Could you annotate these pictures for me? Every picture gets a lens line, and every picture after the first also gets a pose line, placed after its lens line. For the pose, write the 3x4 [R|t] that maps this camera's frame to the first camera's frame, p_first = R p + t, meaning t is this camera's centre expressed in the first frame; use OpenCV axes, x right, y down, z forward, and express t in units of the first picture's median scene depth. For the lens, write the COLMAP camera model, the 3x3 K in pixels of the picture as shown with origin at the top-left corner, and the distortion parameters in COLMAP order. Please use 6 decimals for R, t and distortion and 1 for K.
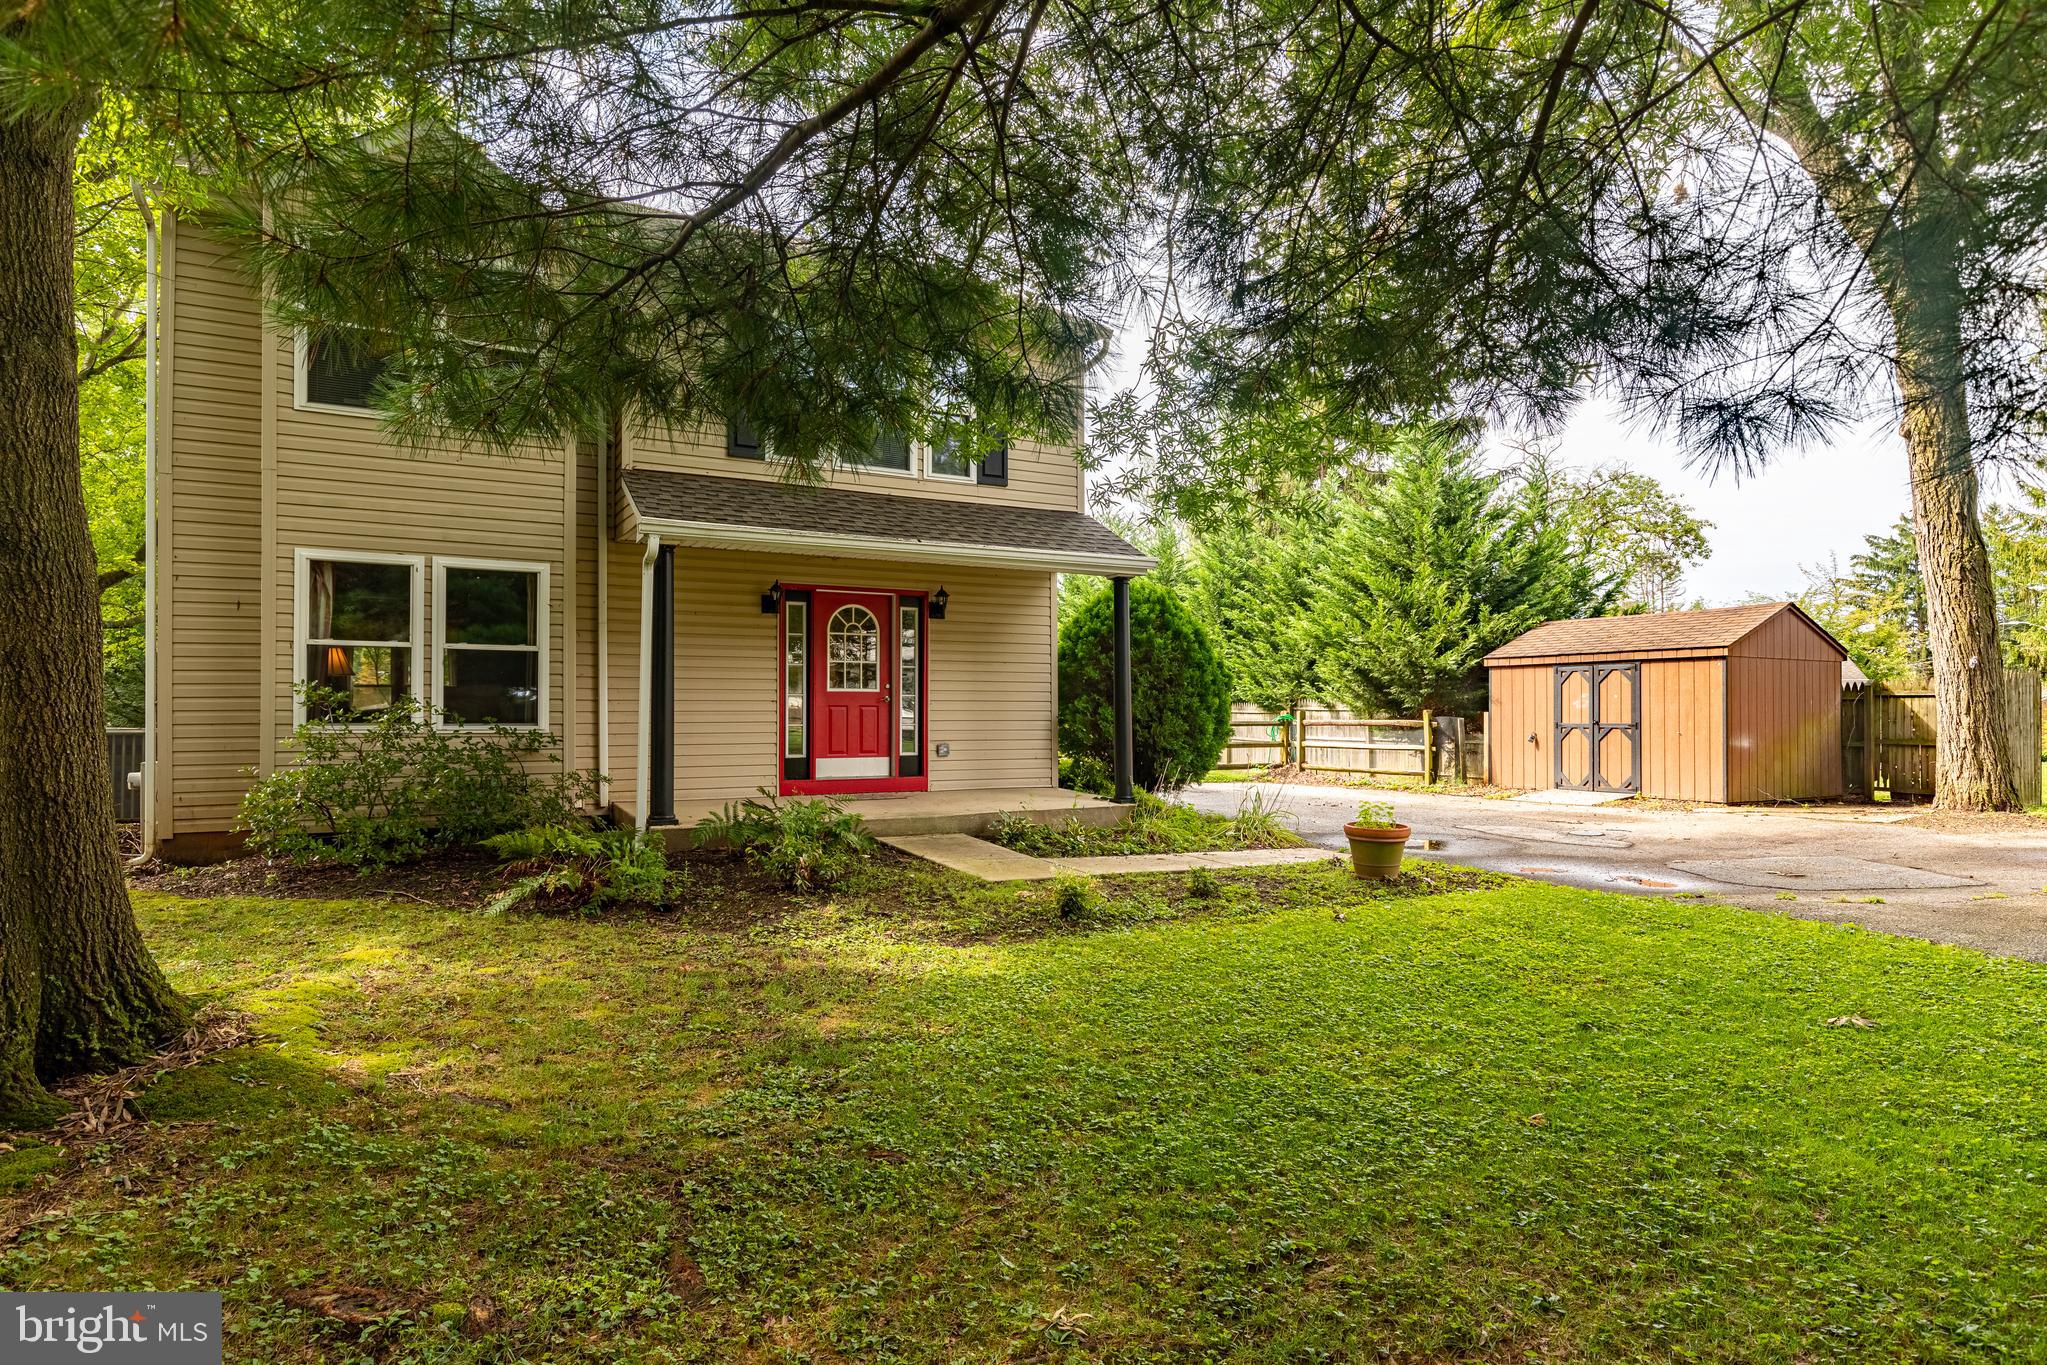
lens RADIAL K [[1121.1, 0, 1033.4], [0, 1121.1, 704.6], [0, 0, 1]] dist [0.003878, 0.000843]
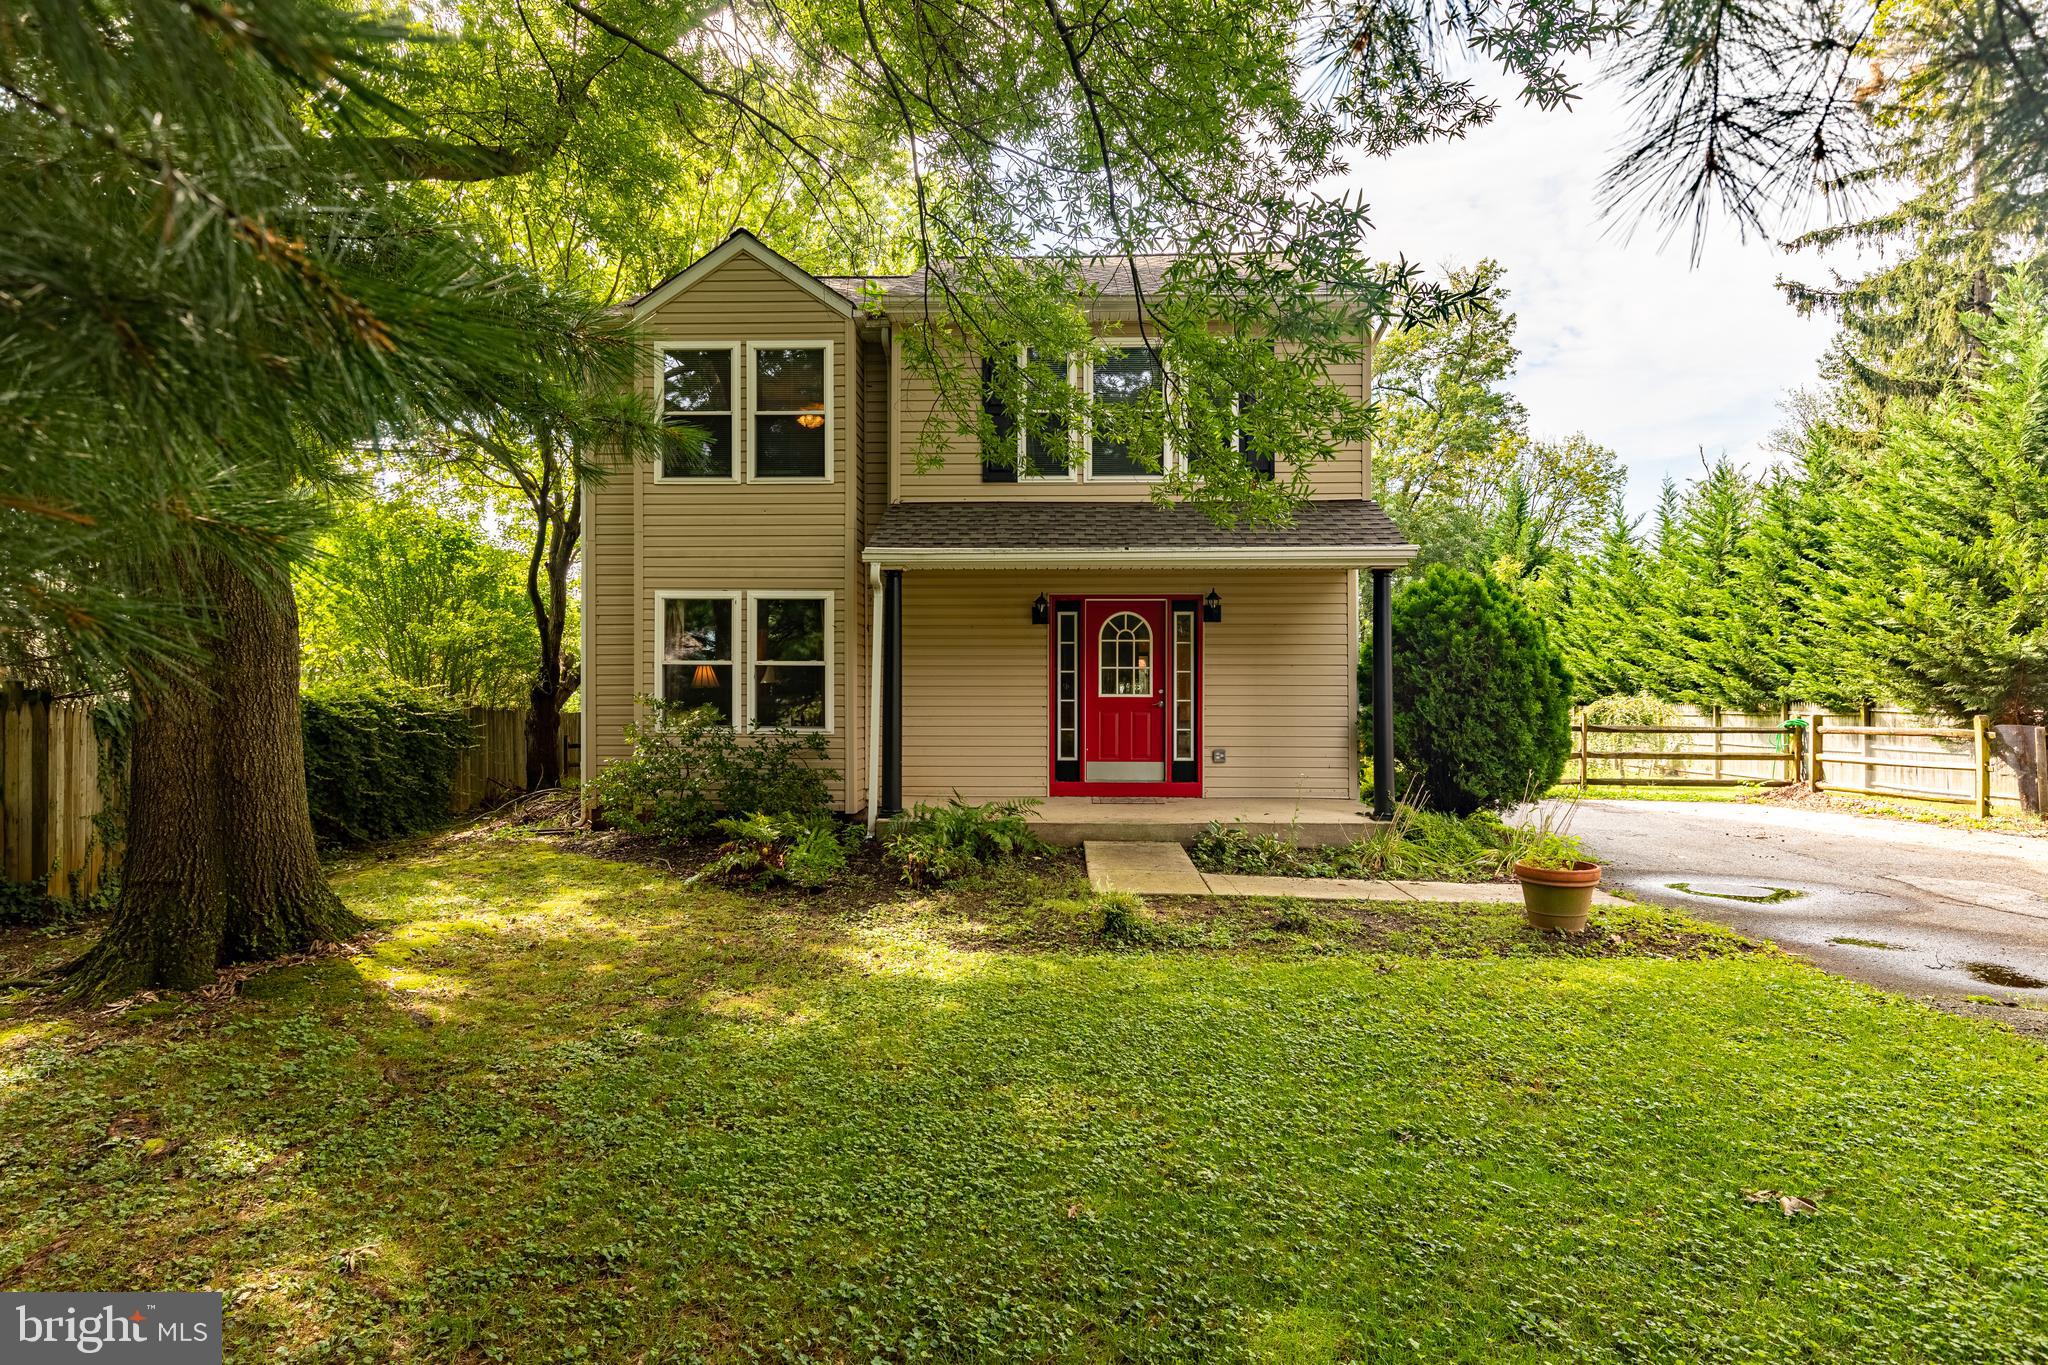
lens RADIAL K [[1121.6, 0, 1033.9], [0, 1121.6, 704.6], [0, 0, 1]] dist [0.003878, 0.000843]
pose [[0.860062, 0.000728, -0.510189, 0.297556], [0.001435, 0.999992, 0.003846, -0.009042], [0.510187, -0.004040, 0.860054, 0.080499]]
